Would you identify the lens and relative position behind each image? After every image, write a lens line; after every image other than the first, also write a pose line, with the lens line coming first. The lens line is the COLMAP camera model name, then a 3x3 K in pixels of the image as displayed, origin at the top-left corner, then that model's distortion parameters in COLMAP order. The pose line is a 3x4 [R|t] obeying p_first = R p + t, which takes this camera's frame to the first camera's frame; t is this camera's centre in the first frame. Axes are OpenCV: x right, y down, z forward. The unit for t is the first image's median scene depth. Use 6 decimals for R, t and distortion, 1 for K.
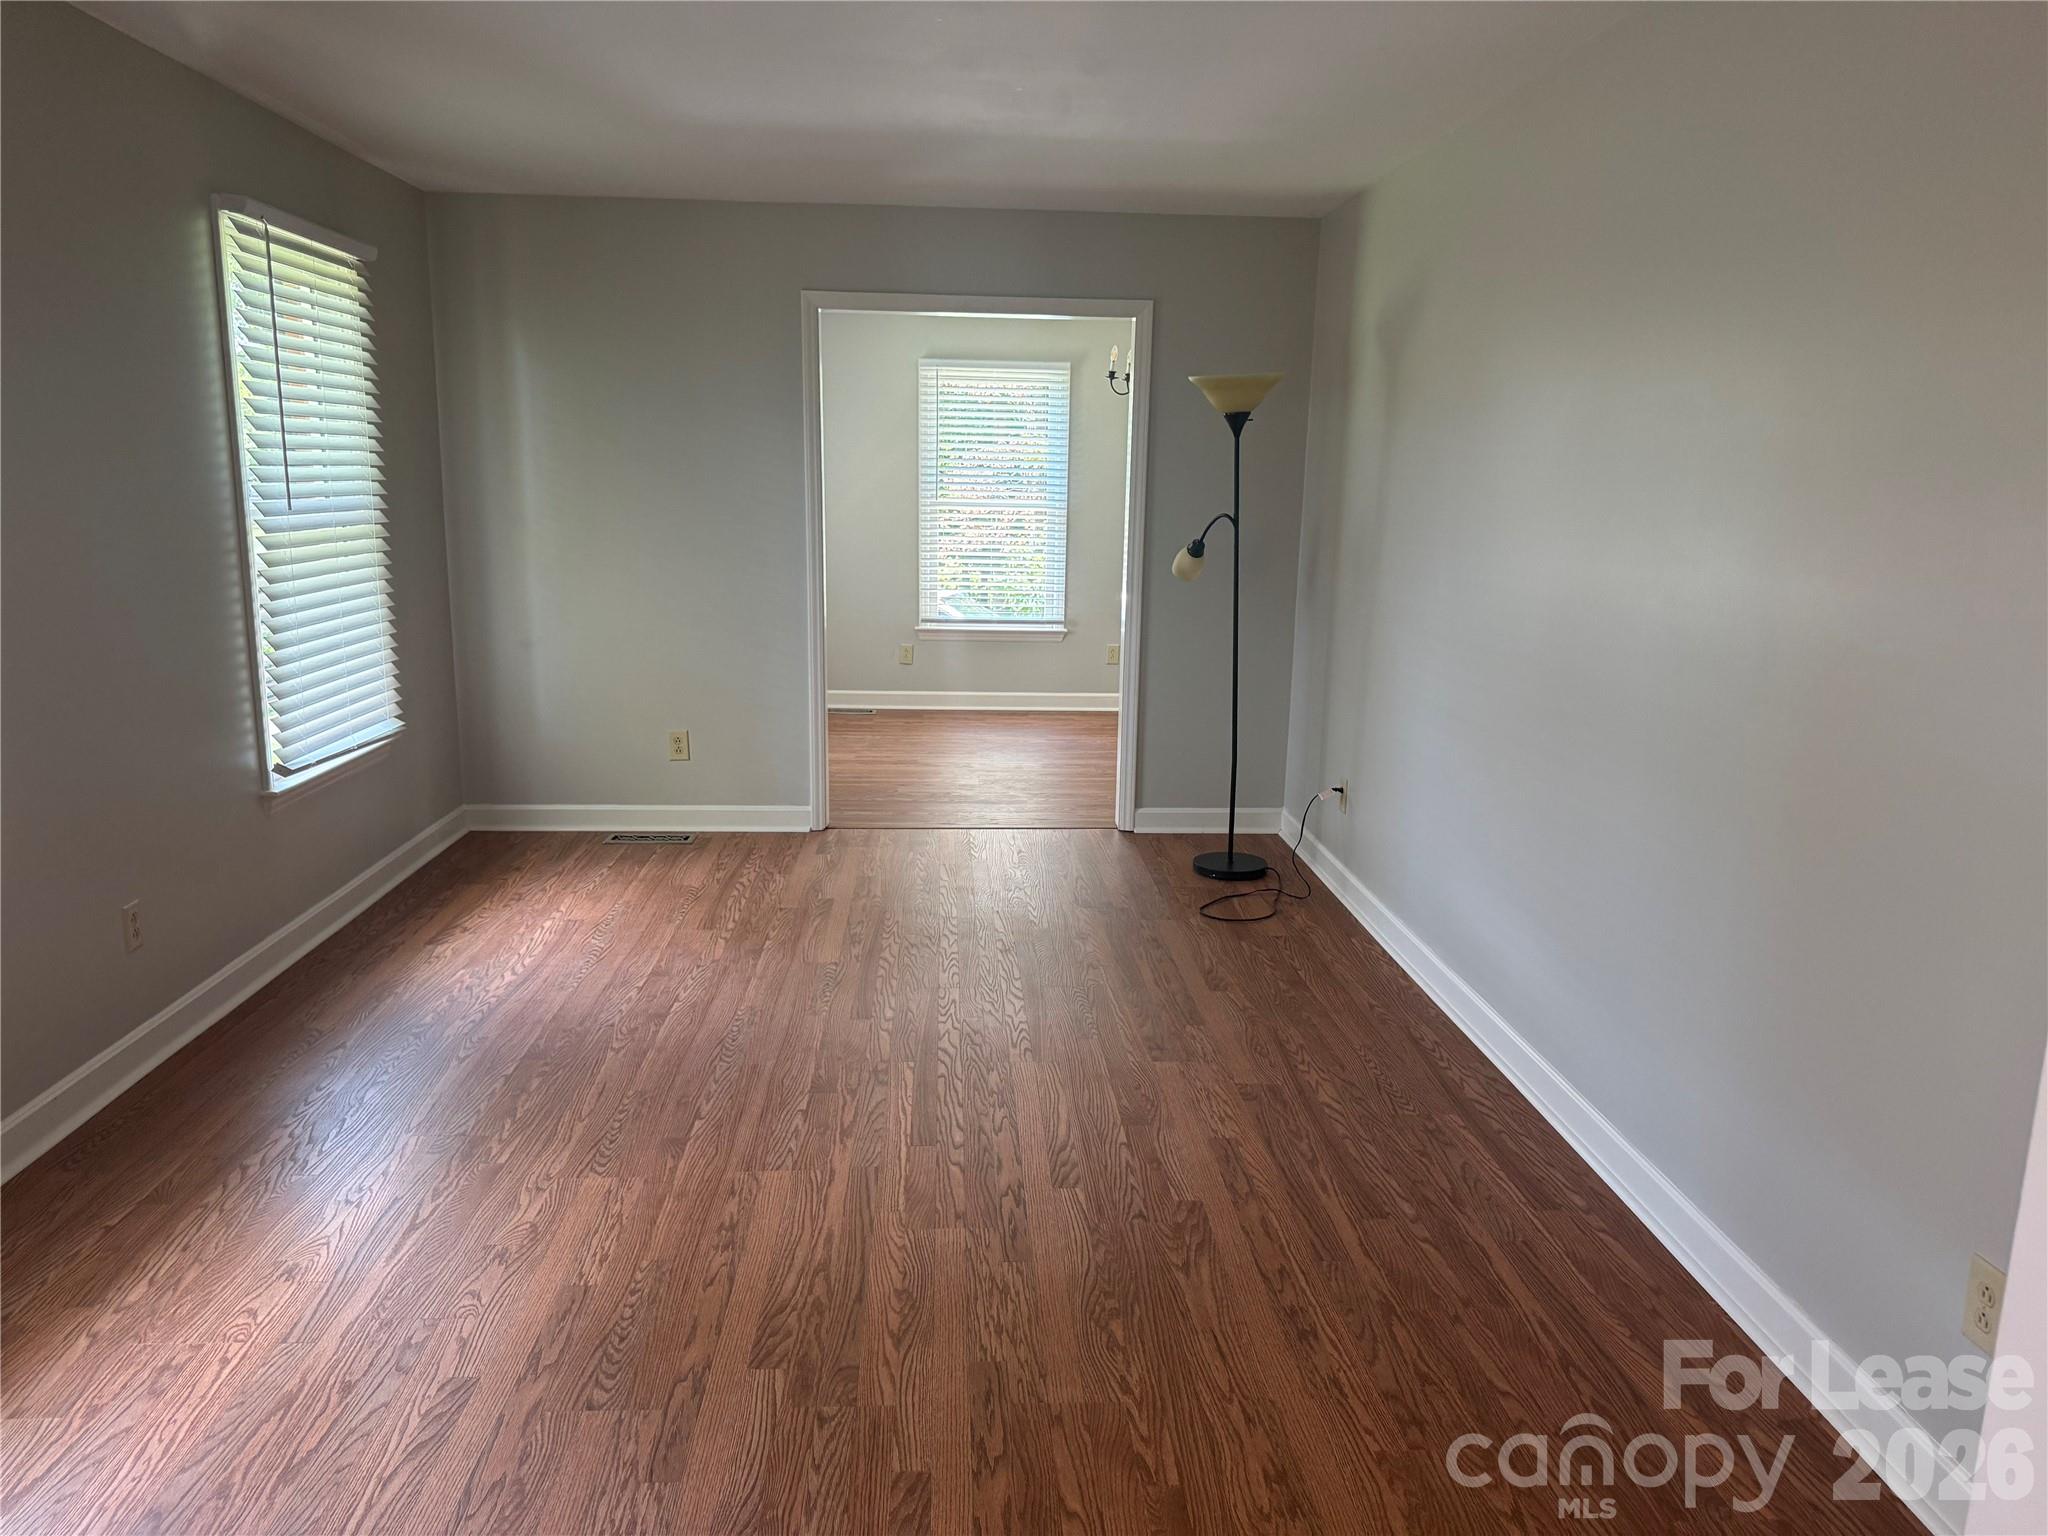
lens RADIAL K [[1471.6, 0, 1028.6], [0, 1471.6, 774.7], [0, 0, 1]] dist [0.043172, -0.053654]
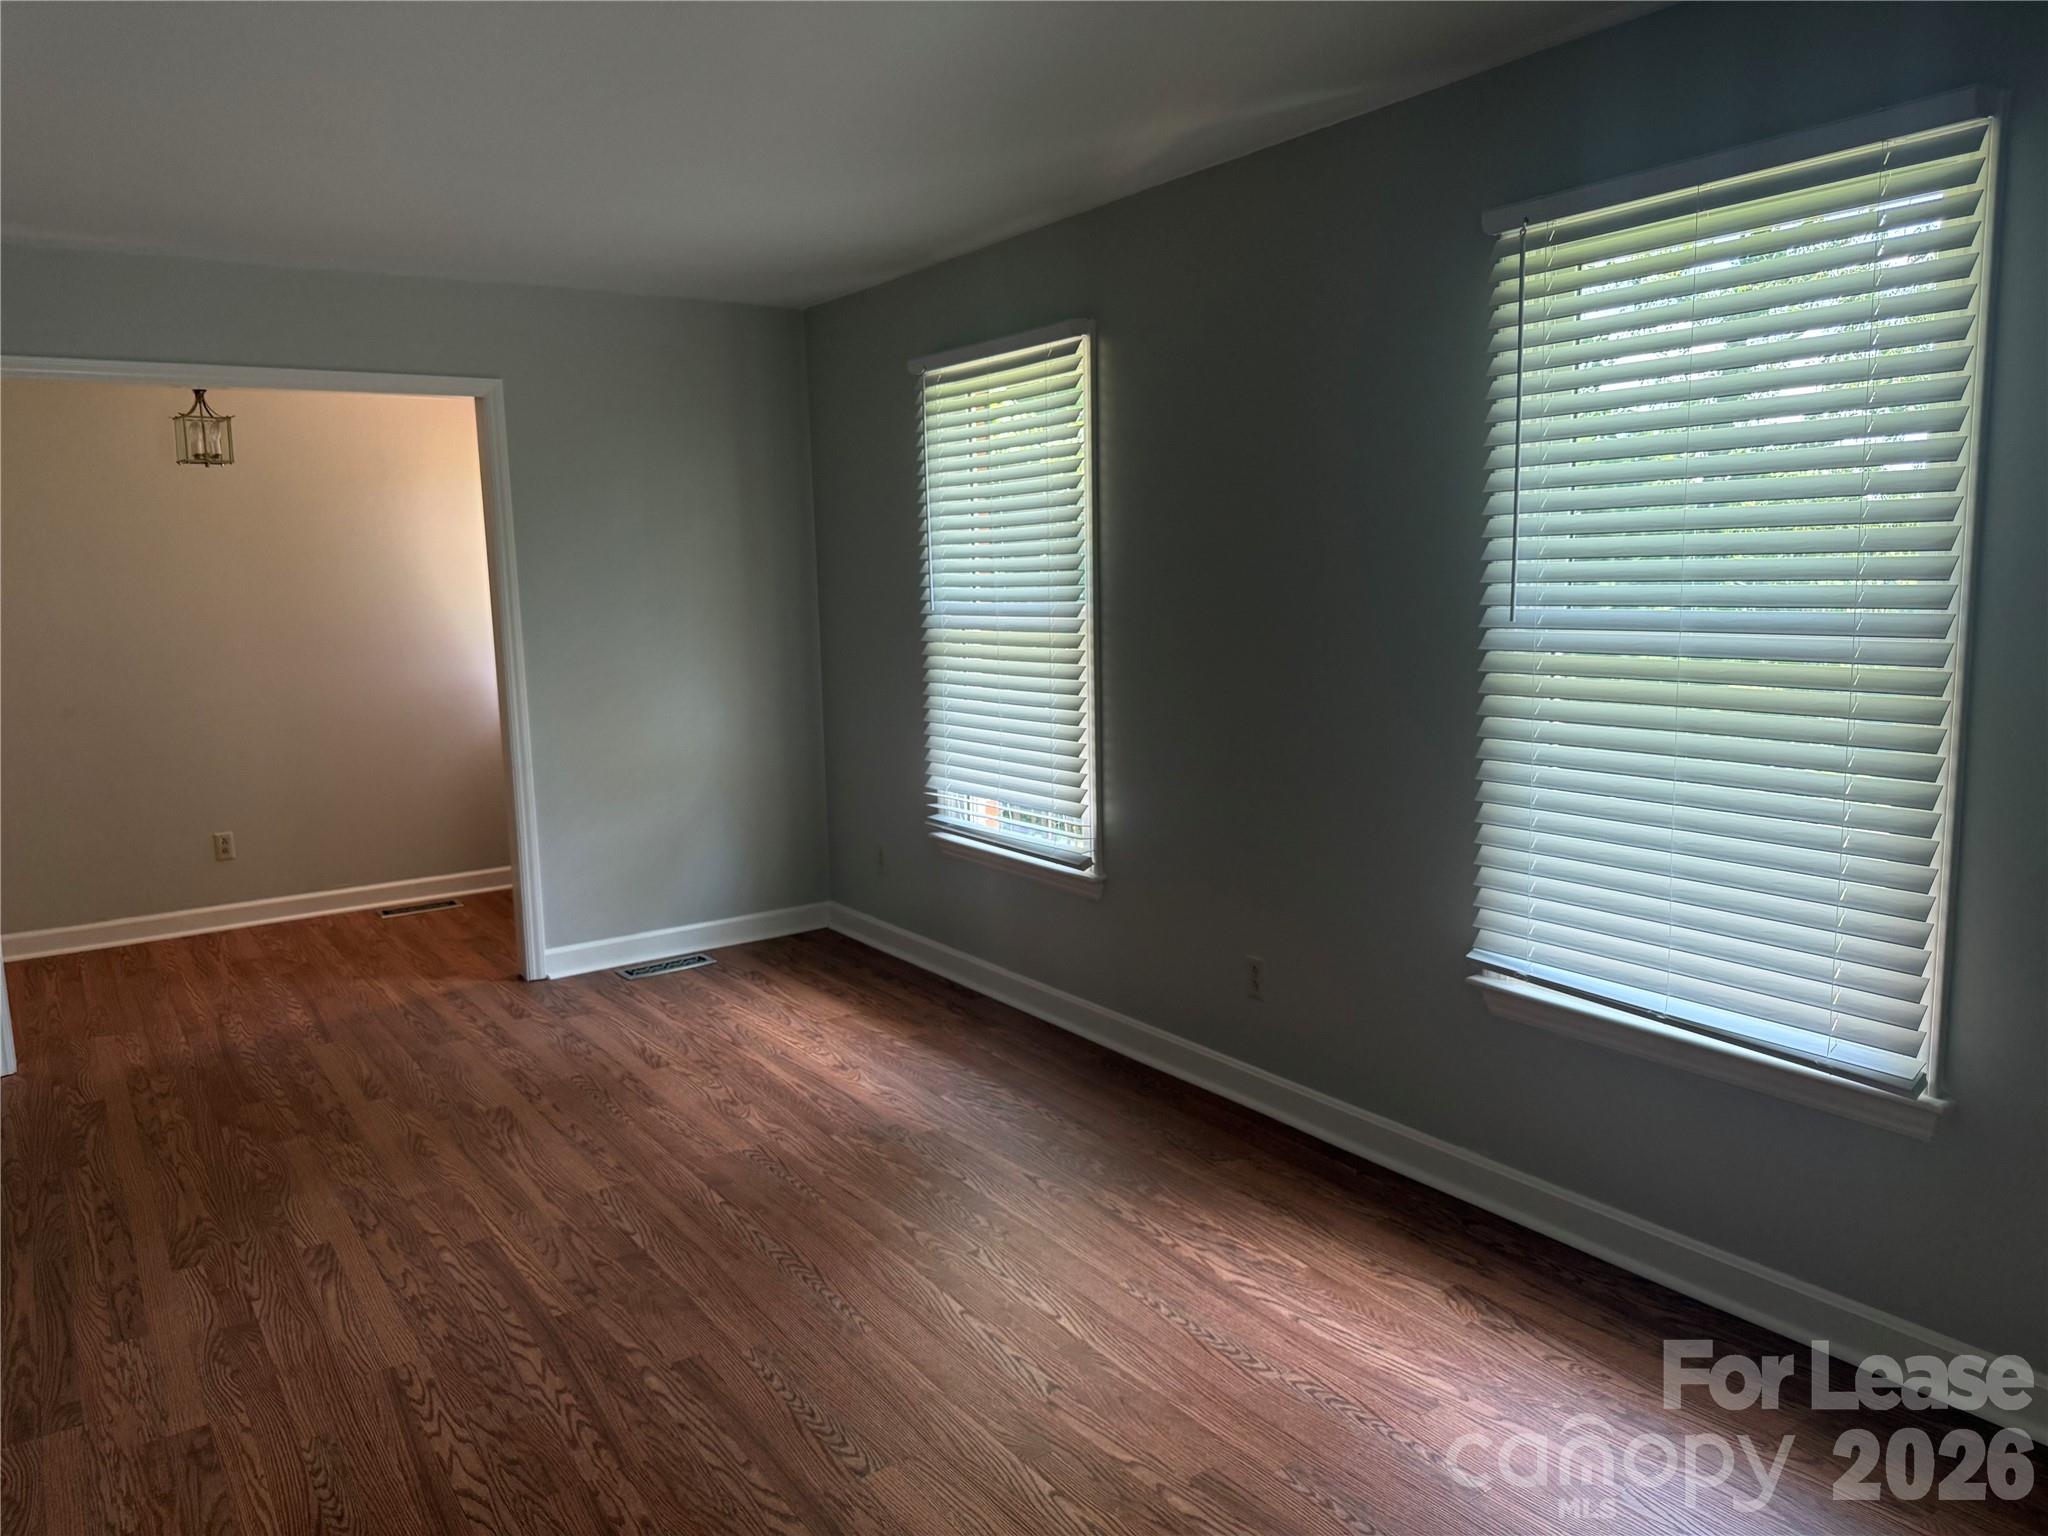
lens RADIAL K [[1471.6, 0, 1028.6], [0, 1471.6, 774.7], [0, 0, 1]] dist [0.043172, -0.053654]
pose [[-0.856738, 0.077602, -0.509880, 0.100816], [-0.091357, 0.950148, 0.298114, -0.395156], [0.507596, 0.301987, -0.806939, 1.948790]]
